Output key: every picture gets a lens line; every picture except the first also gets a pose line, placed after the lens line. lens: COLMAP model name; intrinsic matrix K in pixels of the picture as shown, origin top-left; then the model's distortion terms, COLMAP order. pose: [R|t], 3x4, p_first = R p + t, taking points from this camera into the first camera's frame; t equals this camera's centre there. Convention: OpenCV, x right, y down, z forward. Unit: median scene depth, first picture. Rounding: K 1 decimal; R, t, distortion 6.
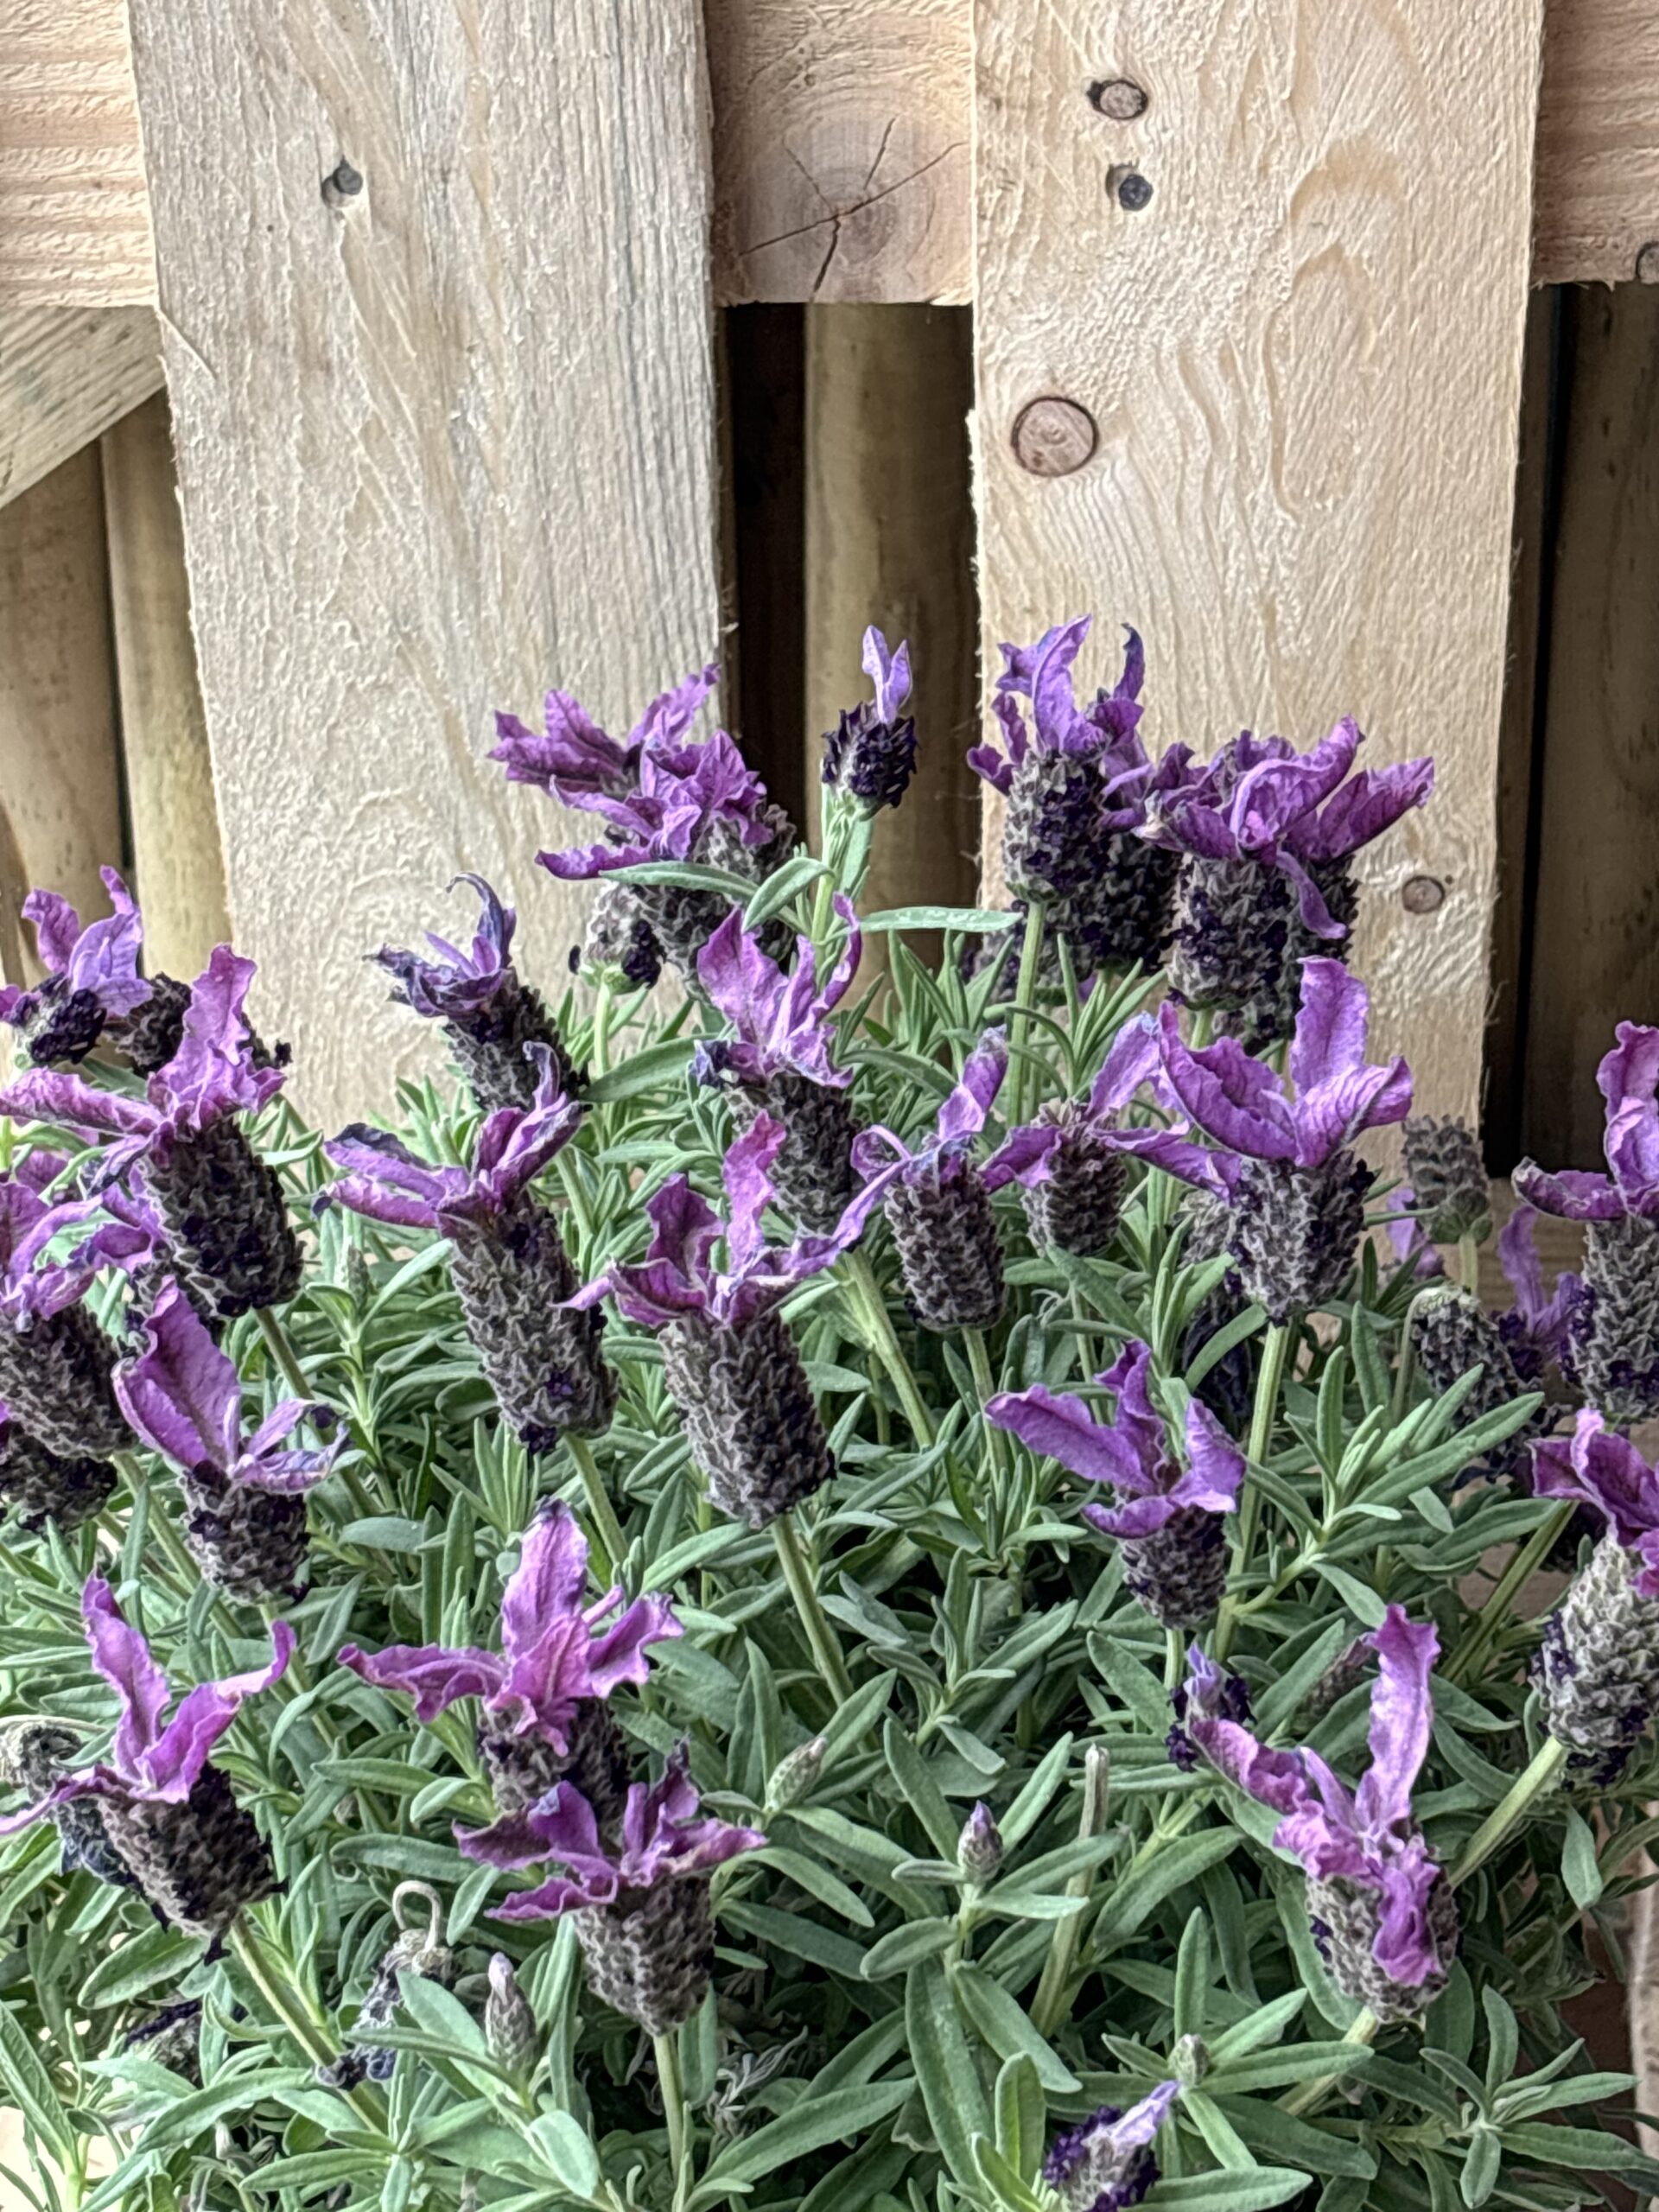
lens RADIAL K [[5157.8, 0, 867.0], [0, 5157.8, 1089.3], [0, 0, 1]] dist [0.149002, 0.000000]
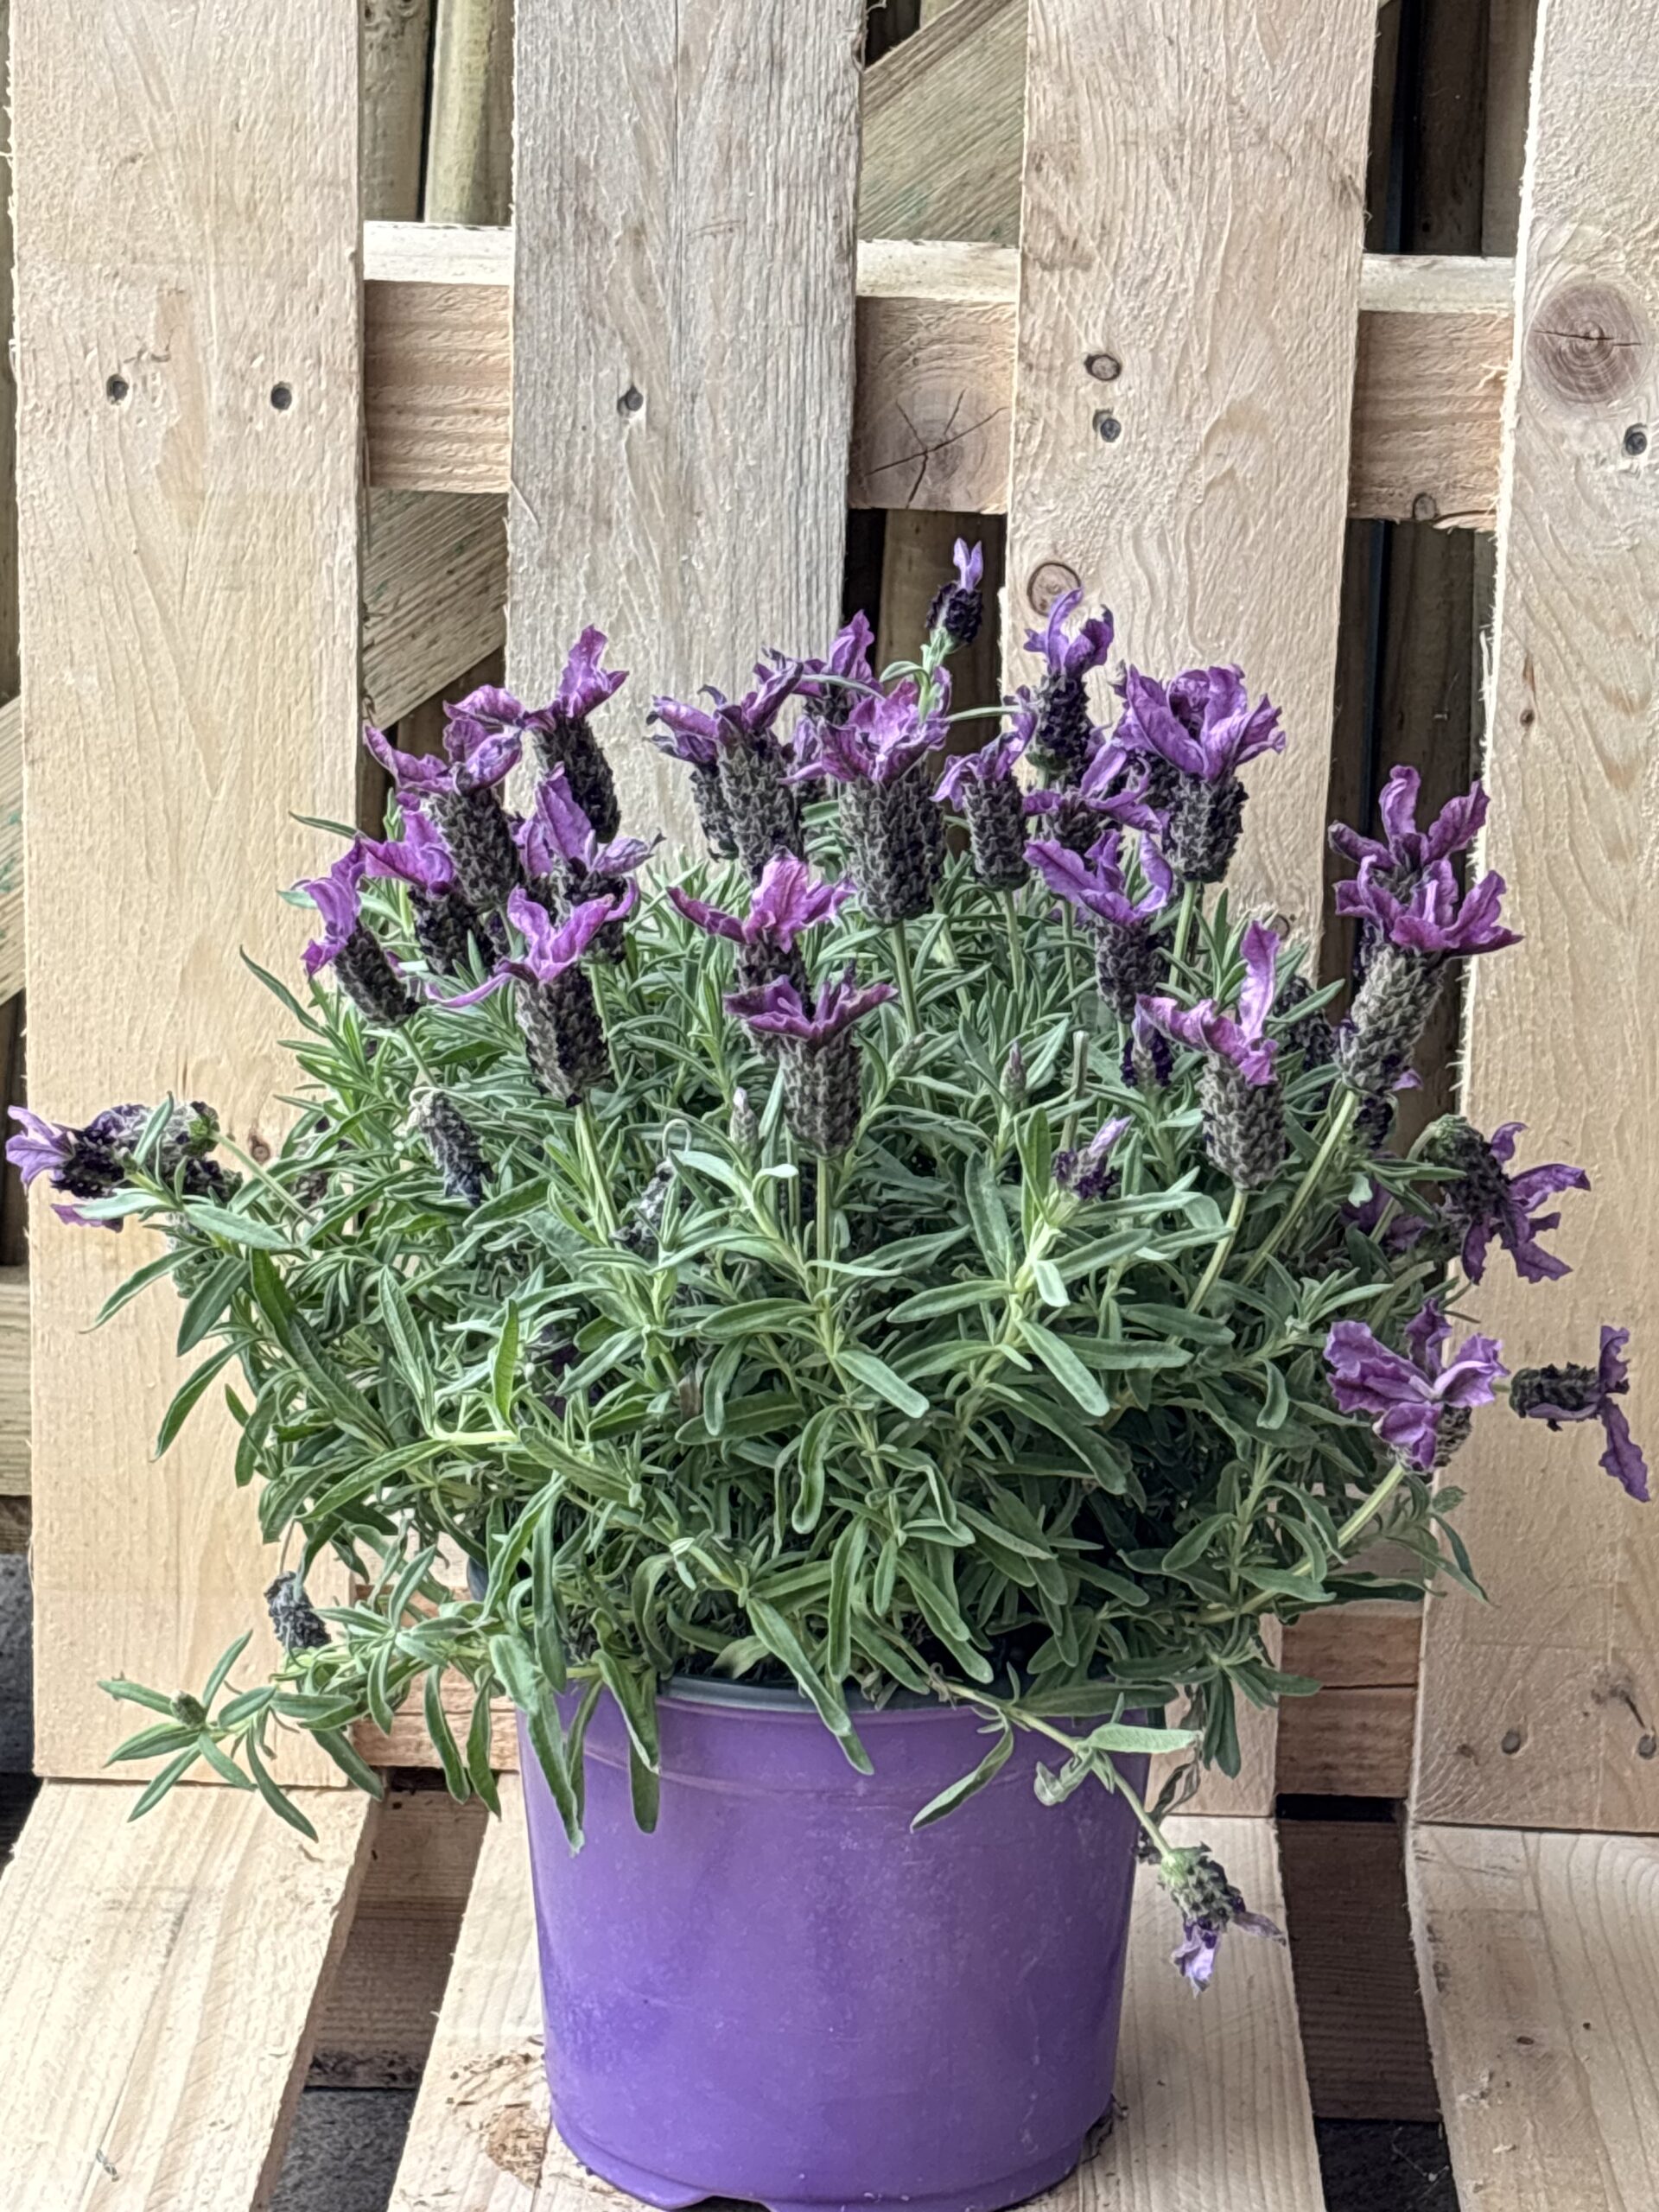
lens RADIAL K [[5157.8, 0, 850.5], [0, 5157.8, 1099.3], [0, 0, 1]] dist [0.149002, 0.000000]
pose [[0.998514, 0.051420, 0.018028, -0.048181], [-0.043586, 0.952286, -0.302079, 0.515234], [-0.032700, 0.300845, 0.953112, -0.487994]]
